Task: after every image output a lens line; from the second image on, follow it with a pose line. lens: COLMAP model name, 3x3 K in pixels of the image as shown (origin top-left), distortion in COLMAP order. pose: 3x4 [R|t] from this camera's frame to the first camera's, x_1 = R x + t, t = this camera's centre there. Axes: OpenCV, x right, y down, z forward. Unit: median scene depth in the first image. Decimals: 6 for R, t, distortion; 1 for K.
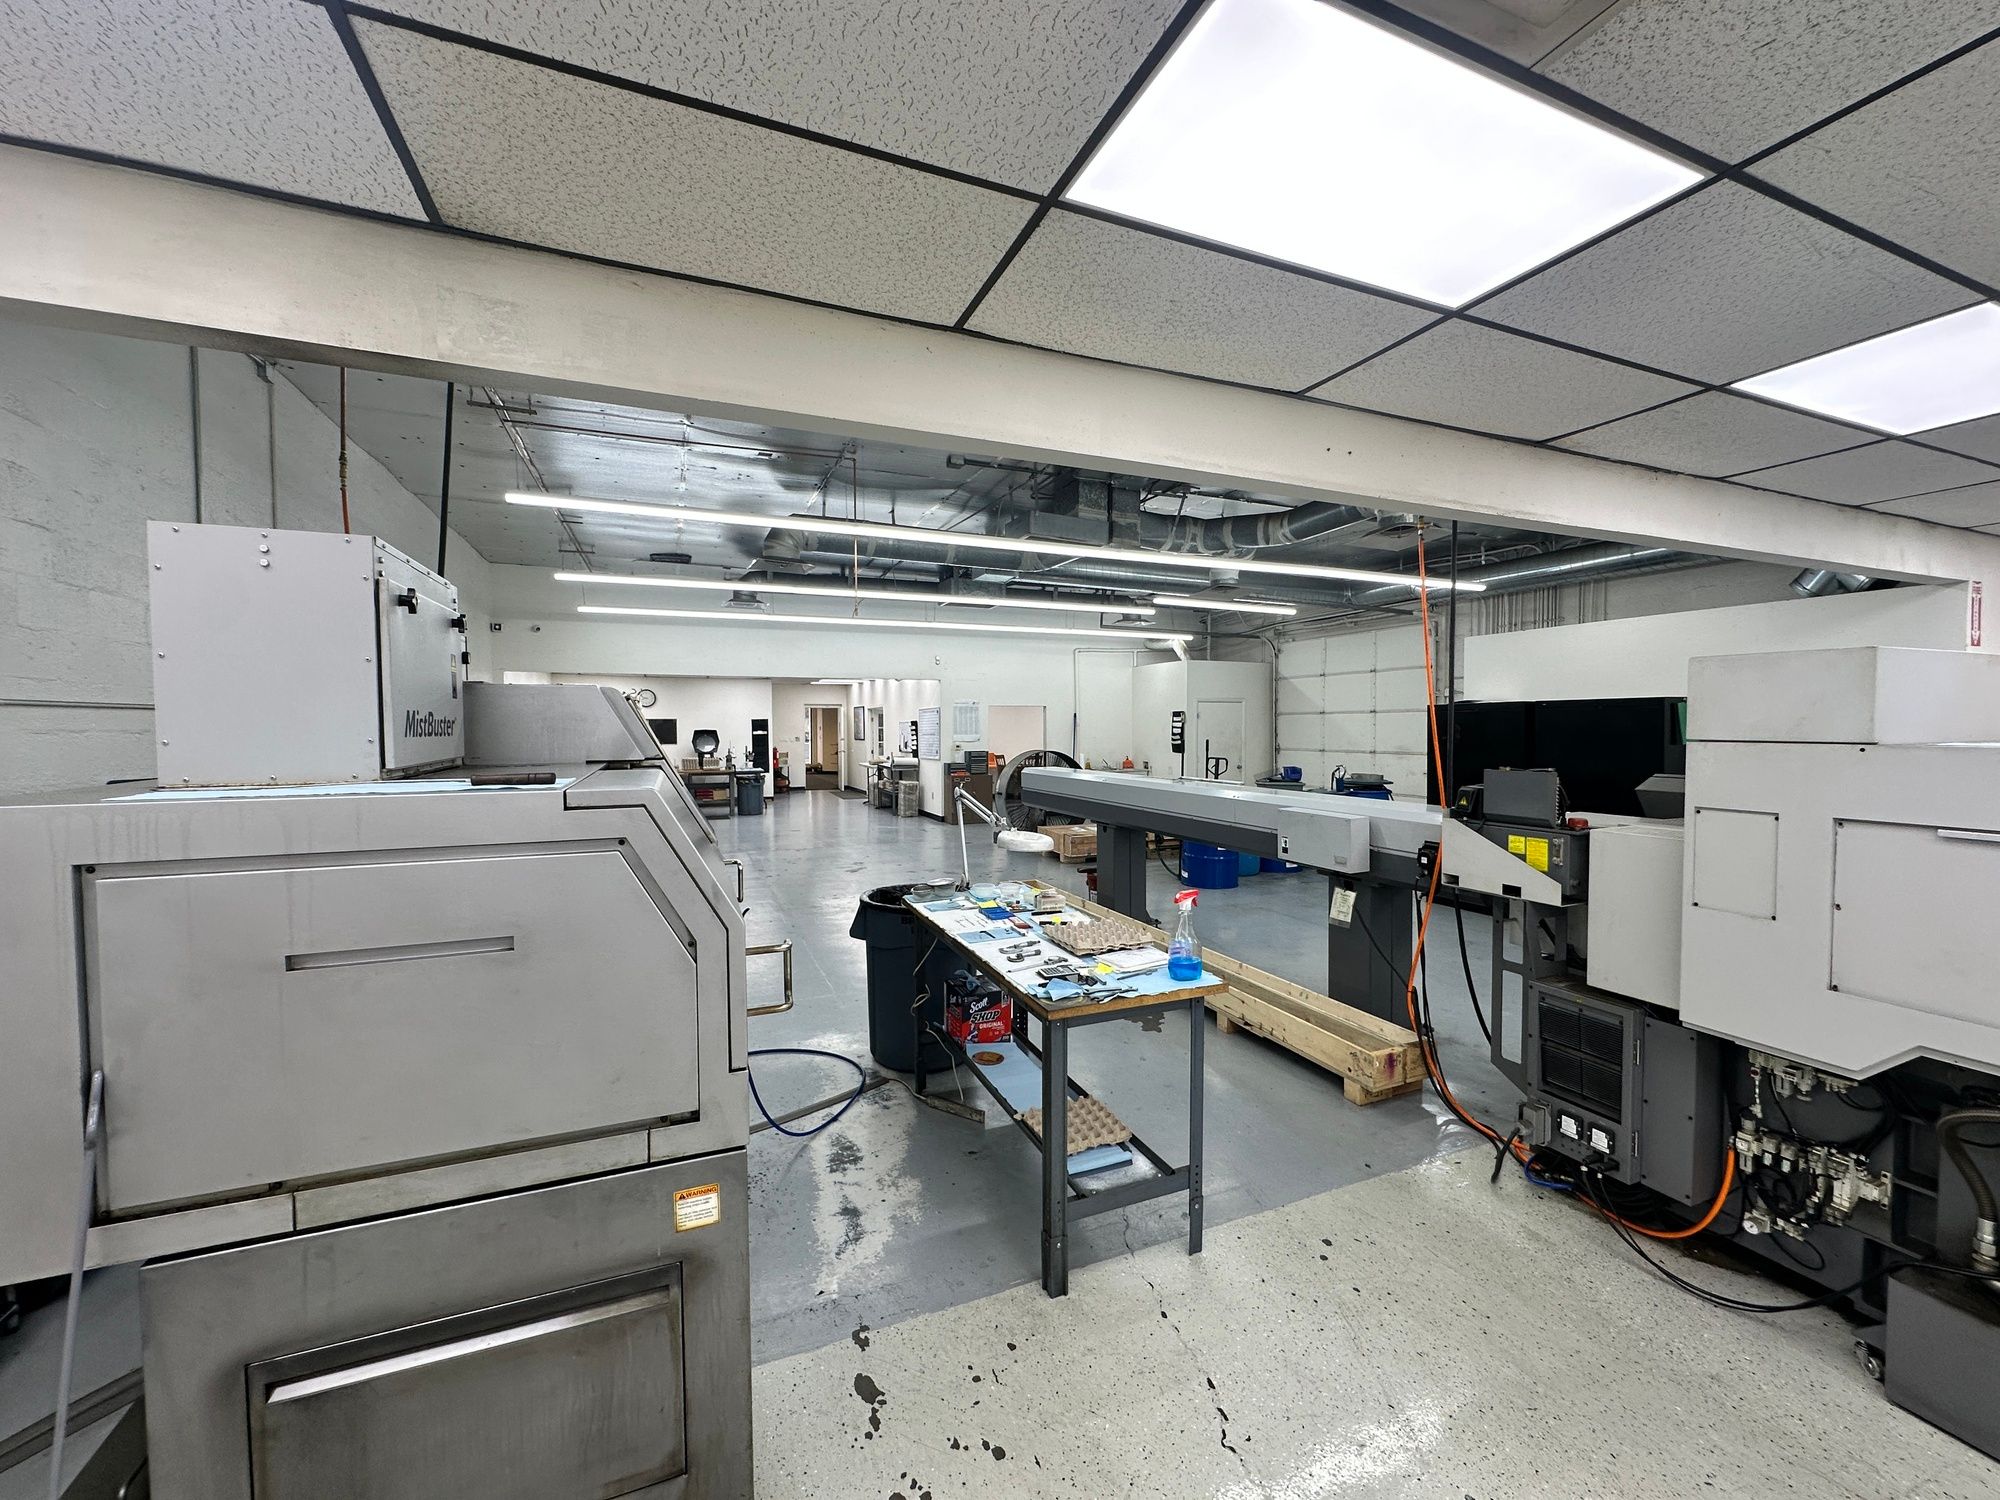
lens RADIAL K [[802.2, 0, 1008.9], [0, 802.2, 755.5], [0, 0, 1]] dist [-0.003313, -0.000627]
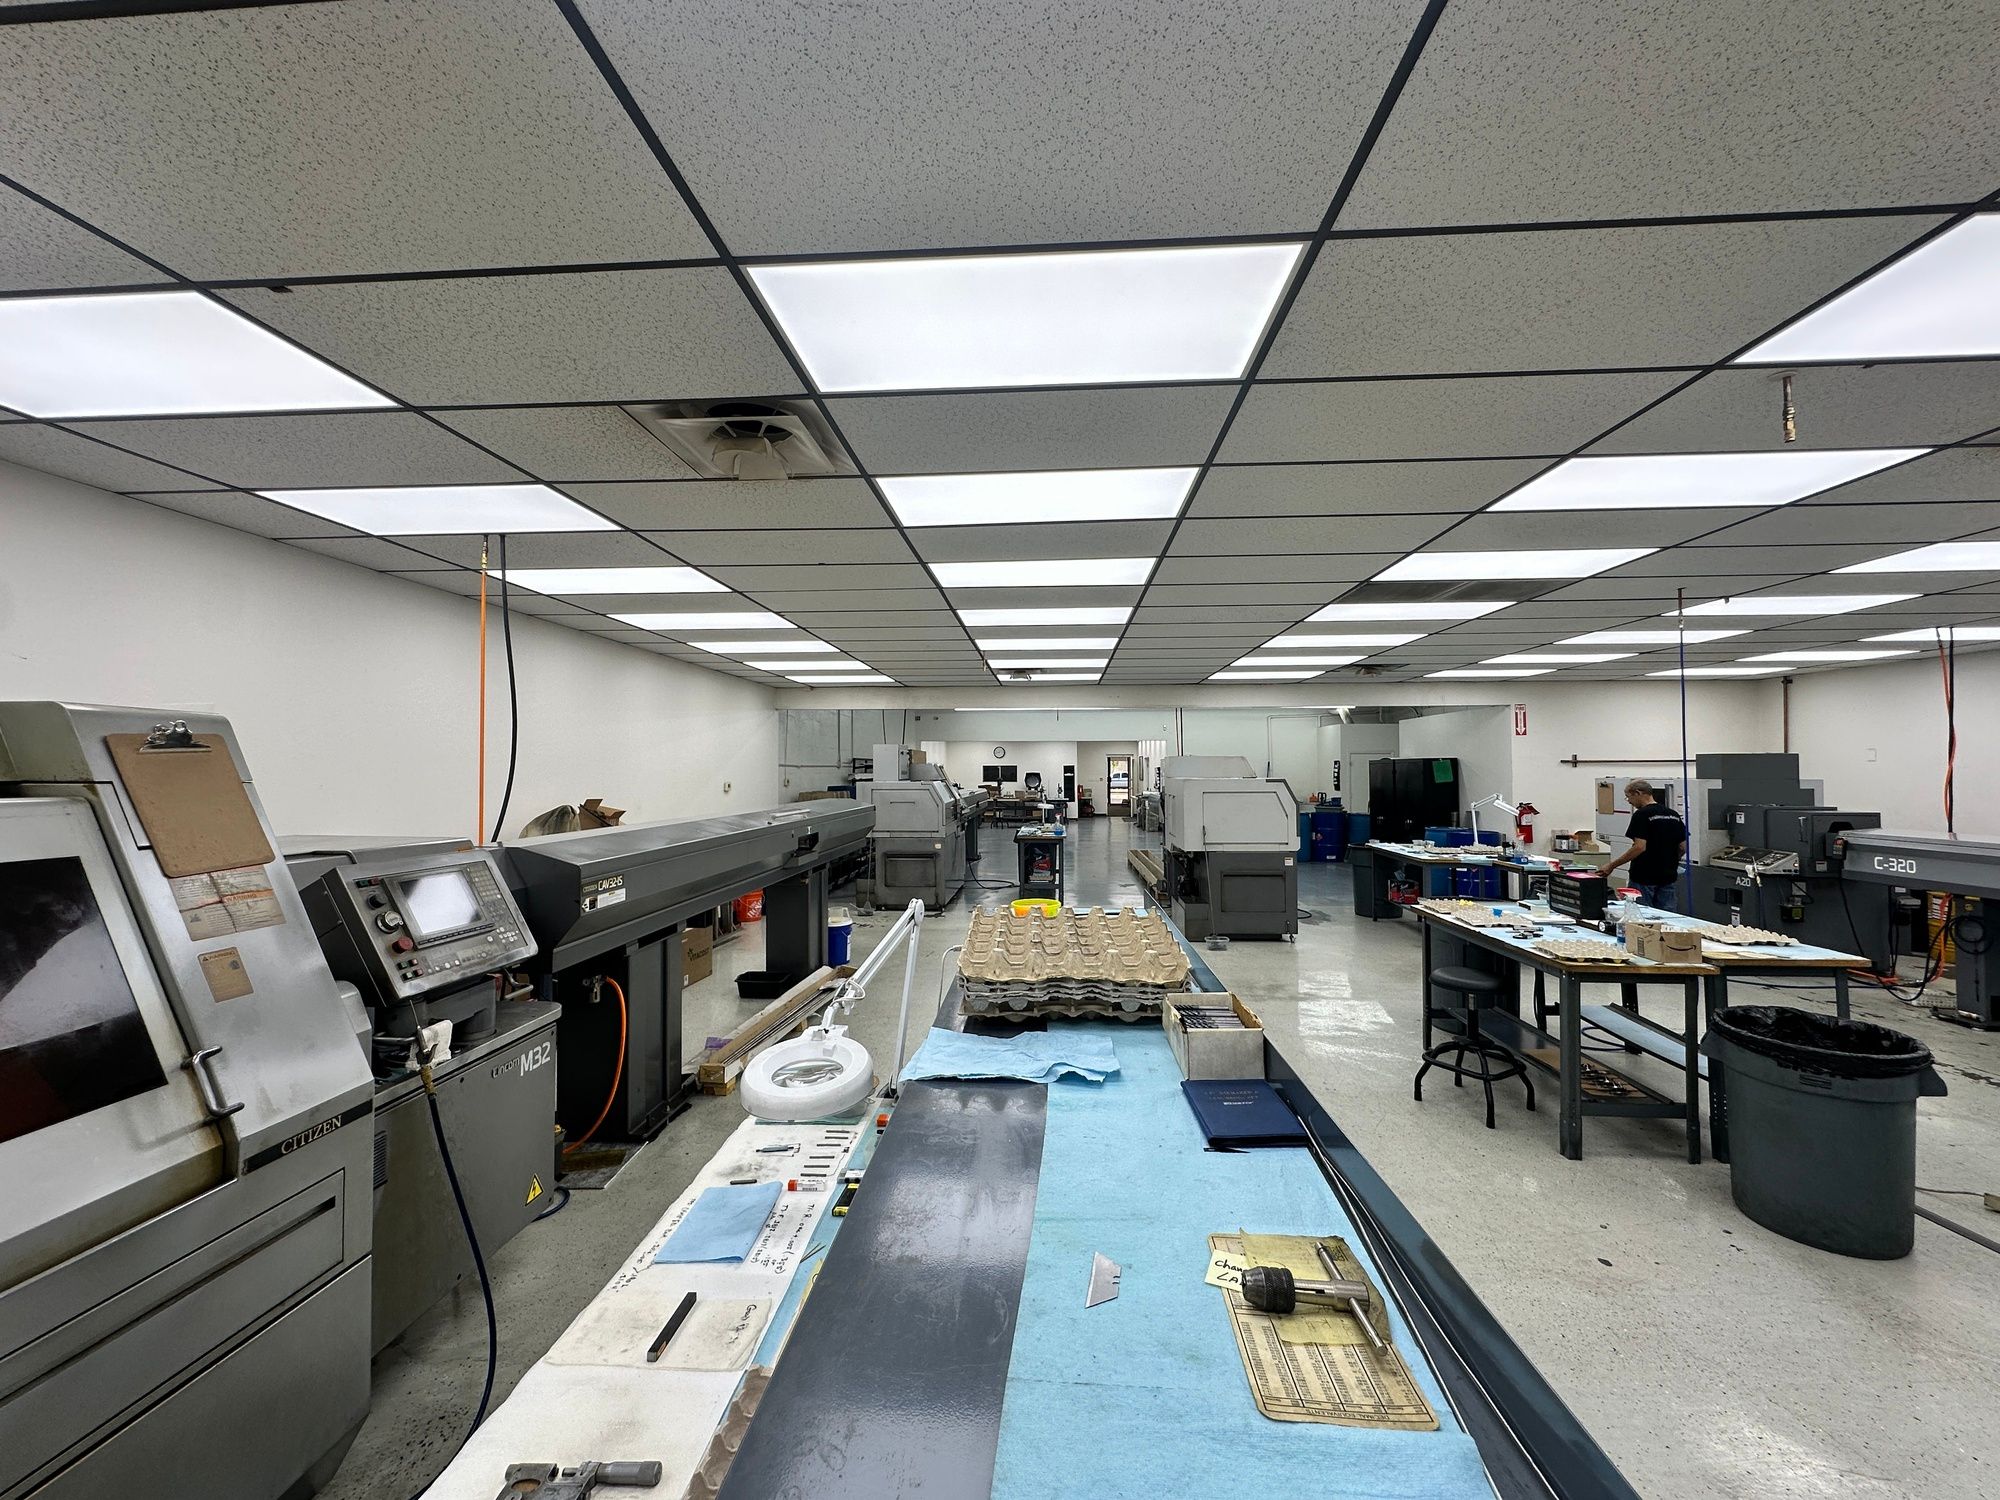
lens RADIAL K [[802.2, 0, 992.7], [0, 802.2, 758.6], [0, 0, 1]] dist [-0.003313, -0.000627]
pose [[0.886892, -0.005131, -0.461947, 0.260476], [-0.017625, 0.998835, -0.044933, 0.010820], [0.461640, 0.047993, 0.885768, -0.396976]]
